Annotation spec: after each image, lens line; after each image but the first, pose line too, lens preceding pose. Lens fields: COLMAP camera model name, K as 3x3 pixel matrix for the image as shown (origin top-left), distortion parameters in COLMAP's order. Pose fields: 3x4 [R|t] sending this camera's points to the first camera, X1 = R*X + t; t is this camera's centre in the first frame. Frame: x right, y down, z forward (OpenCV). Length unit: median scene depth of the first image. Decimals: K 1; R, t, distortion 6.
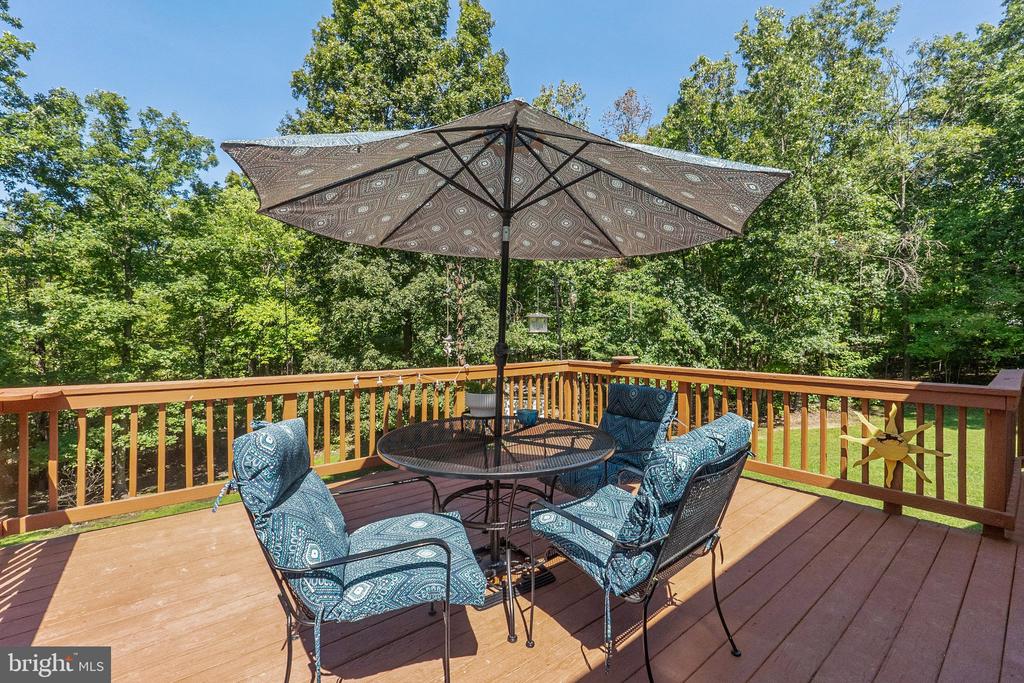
lens RADIAL K [[435.7, 0, 512.0], [0, 435.7, 341.5], [0, 0, 1]] dist [-0.000305, -0.000020]
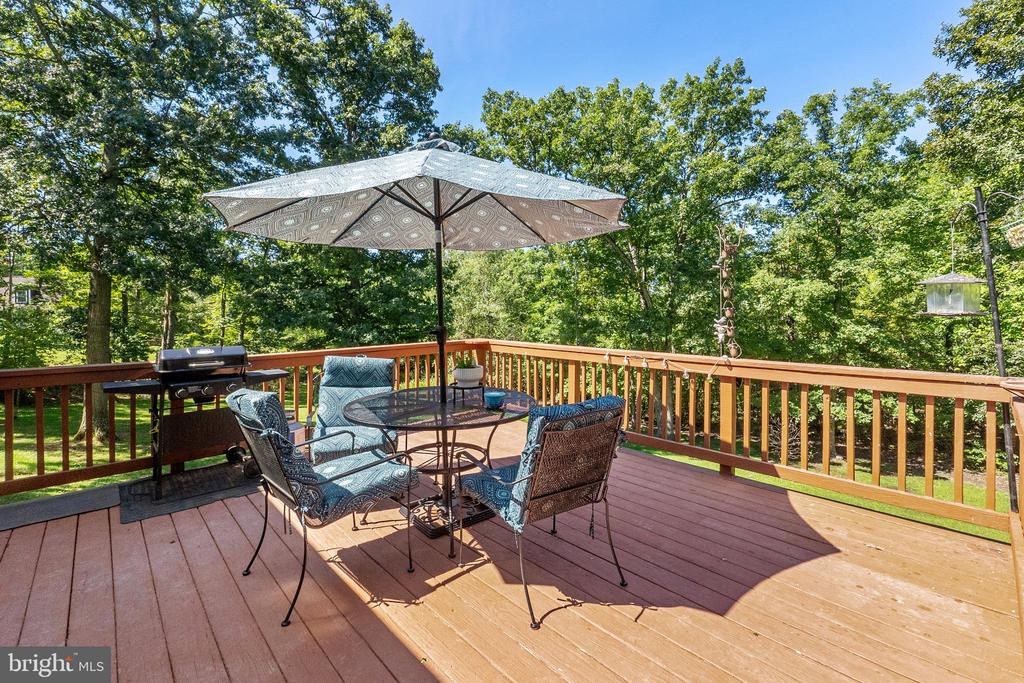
lens RADIAL K [[442.2, 0, 512.7], [0, 442.2, 310.3], [0, 0, 1]] dist [0.000455, 0.000003]
pose [[0.072413, -0.003093, -0.997370, 1.077350], [-0.010396, 0.999939, -0.003856, -0.030706], [0.997321, 0.010648, 0.072376, 0.968437]]
